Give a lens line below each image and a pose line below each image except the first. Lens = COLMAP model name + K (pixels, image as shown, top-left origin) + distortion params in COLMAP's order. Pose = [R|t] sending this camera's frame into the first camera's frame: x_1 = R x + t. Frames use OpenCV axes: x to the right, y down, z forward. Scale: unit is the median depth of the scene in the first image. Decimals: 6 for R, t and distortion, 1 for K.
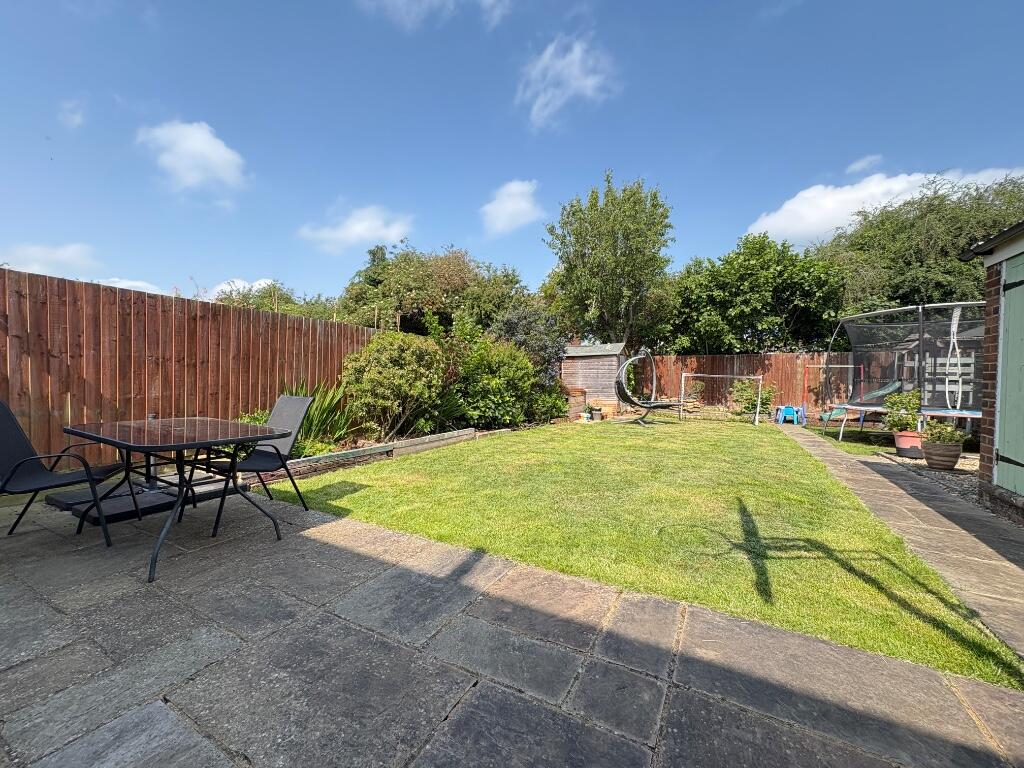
lens RADIAL K [[411.3, 0, 515.5], [0, 411.3, 382.3], [0, 0, 1]] dist [0.000490, 0.000449]
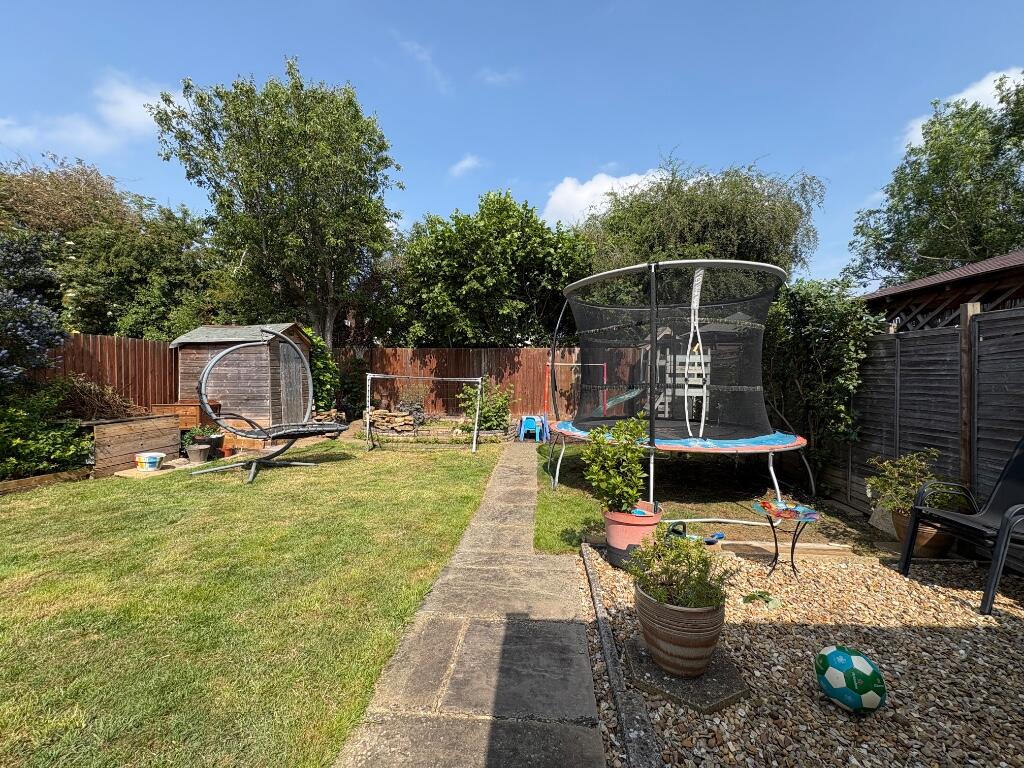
lens RADIAL K [[411.3, 0, 508.2], [0, 411.3, 381.2], [0, 0, 1]] dist [0.000490, 0.000449]
pose [[0.919615, -0.007939, 0.392741, 0.318472], [0.006297, 0.999965, 0.005470, -0.011800], [-0.392771, -0.002557, 0.919633, 0.306588]]
